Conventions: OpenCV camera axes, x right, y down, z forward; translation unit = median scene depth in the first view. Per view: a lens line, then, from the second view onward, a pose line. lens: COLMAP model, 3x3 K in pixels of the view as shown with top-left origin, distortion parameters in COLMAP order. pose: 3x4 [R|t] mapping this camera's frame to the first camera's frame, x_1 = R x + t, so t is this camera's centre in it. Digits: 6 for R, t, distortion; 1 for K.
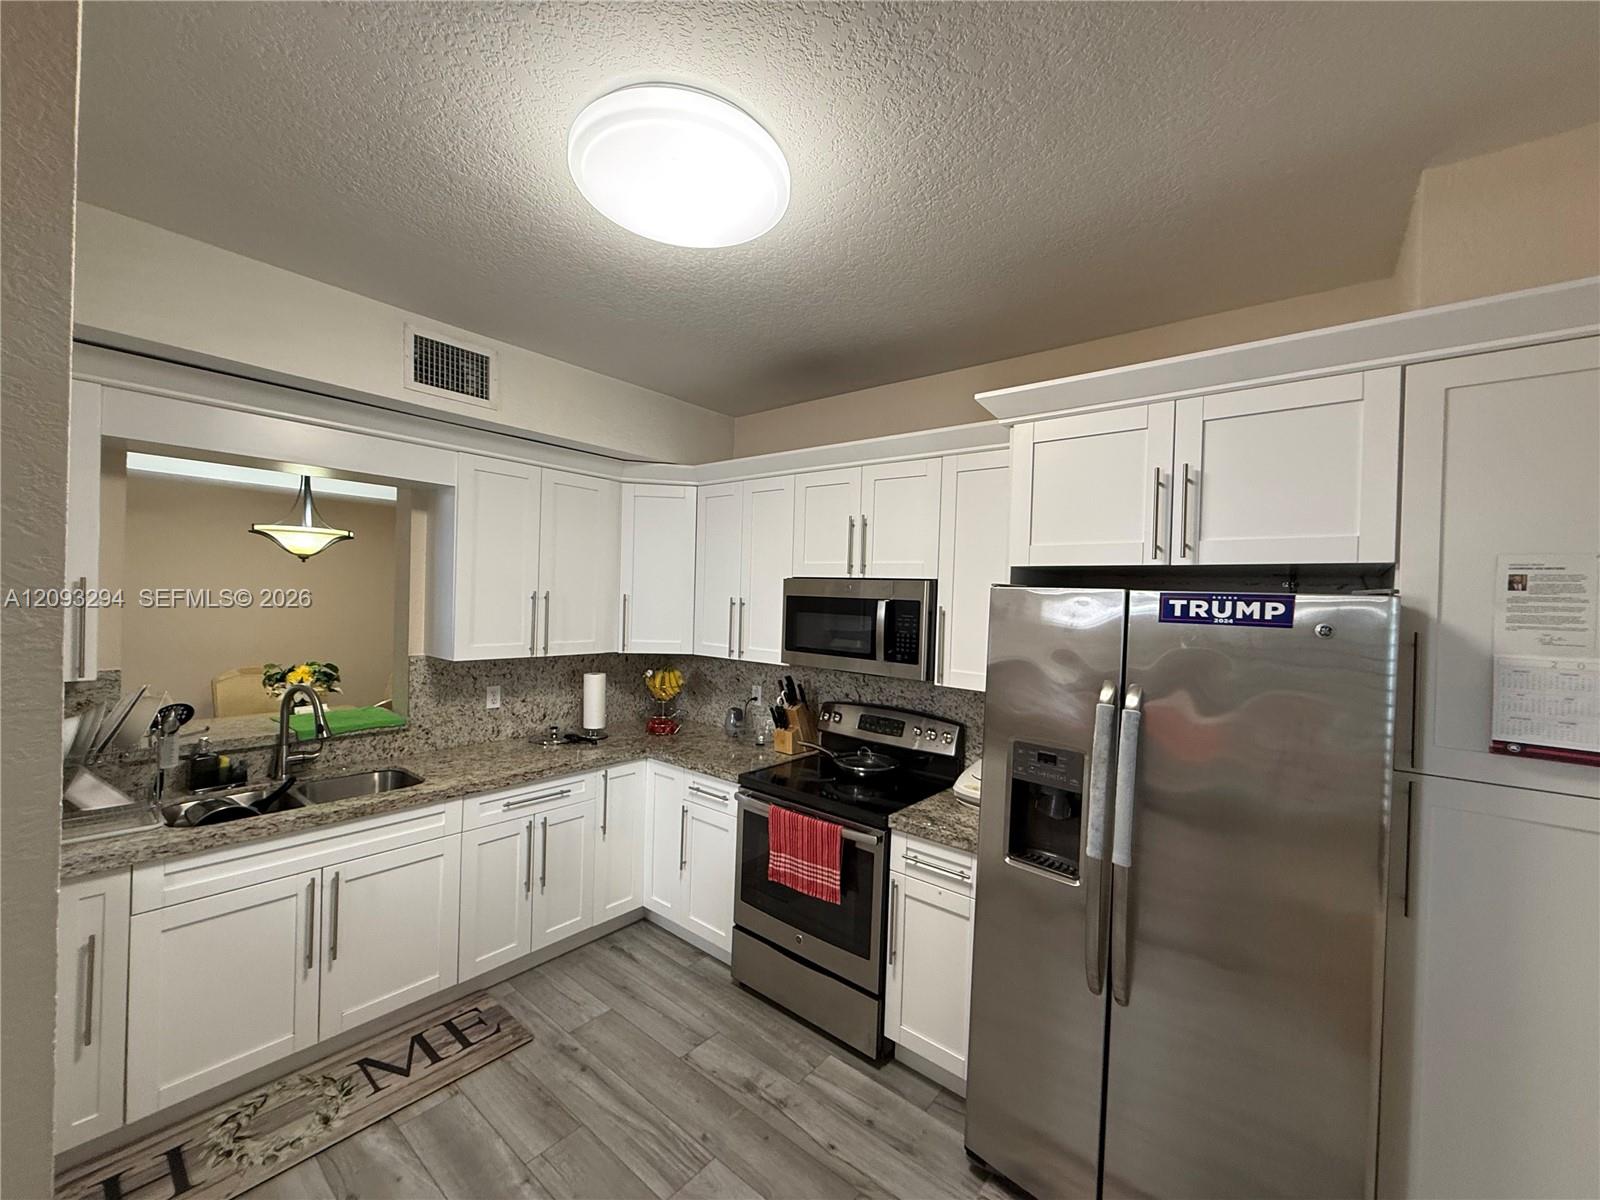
lens RADIAL K [[639.8, 0, 794.9], [0, 639.8, 595.6], [0, 0, 1]] dist [-0.000215, -0.000052]
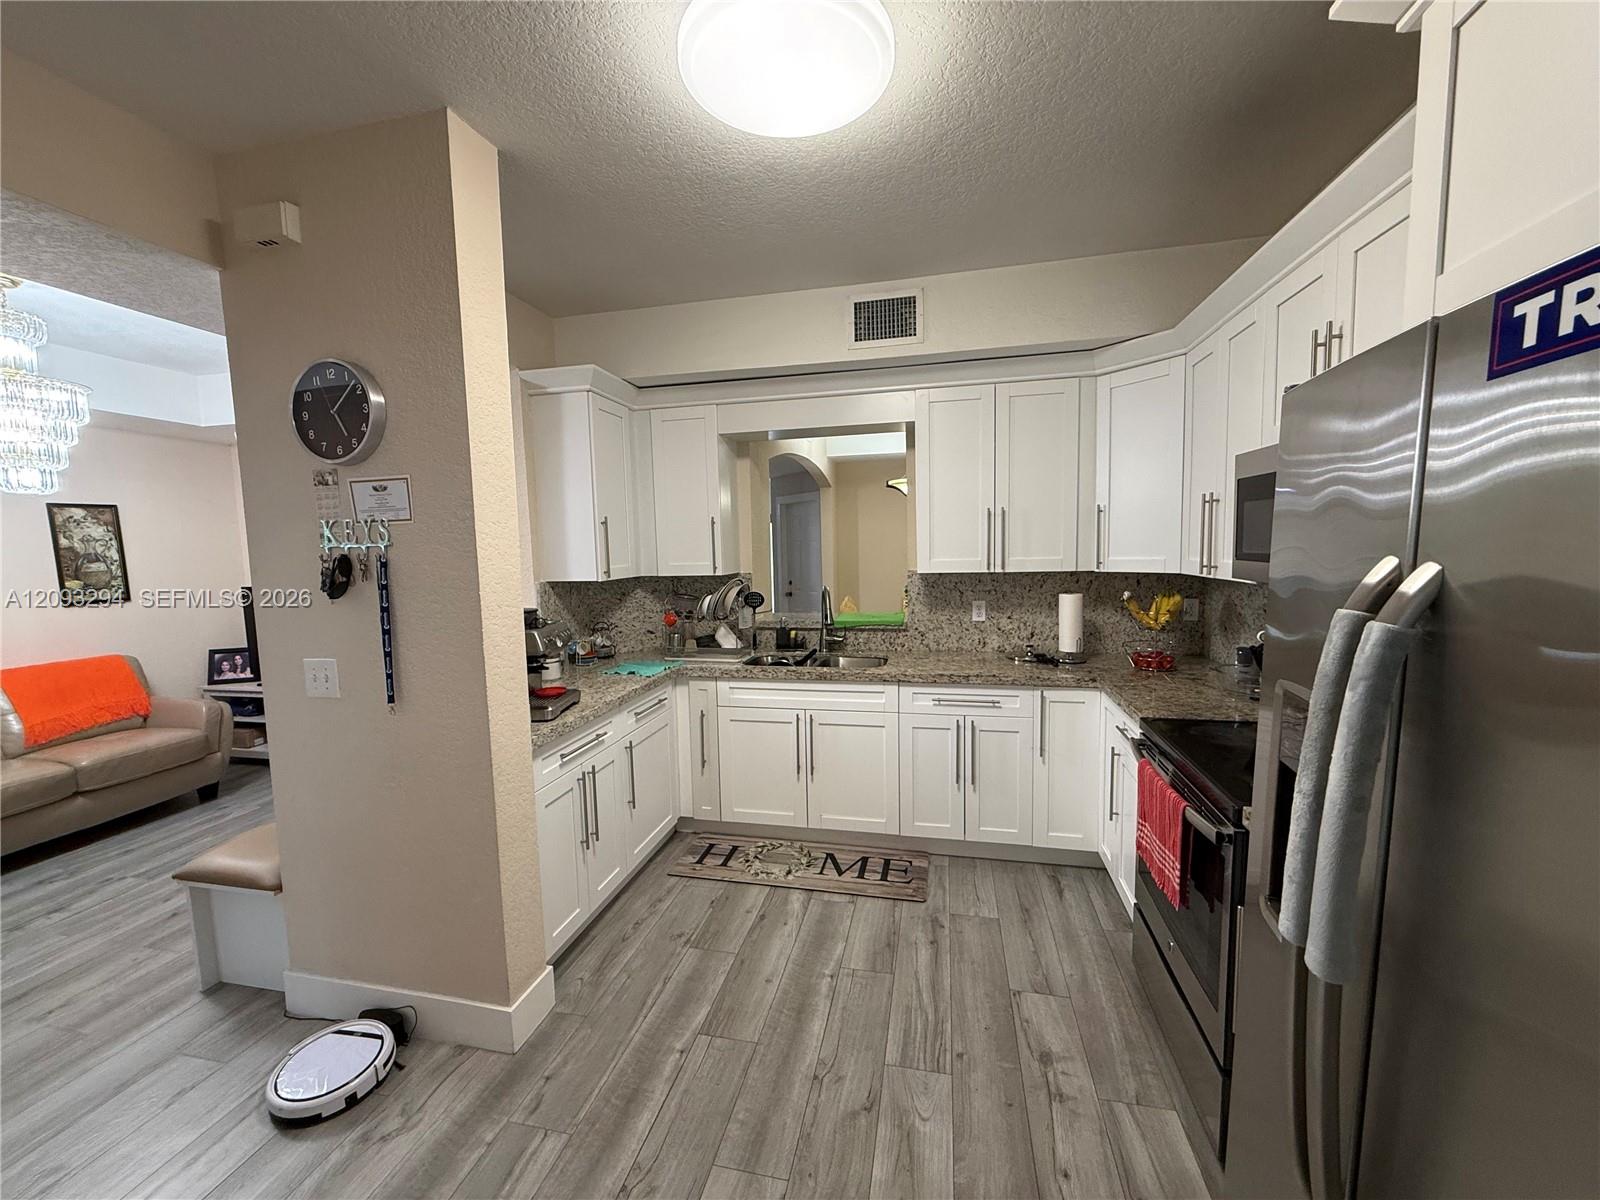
lens RADIAL K [[639.8, 0, 802.2], [0, 639.8, 598.6], [0, 0, 1]] dist [-0.000215, -0.000052]
pose [[0.447384, 0.034301, -0.893684, 0.478396], [0.038676, 0.997587, 0.057651, 0.083911], [0.893505, -0.060356, 0.444978, 0.332230]]
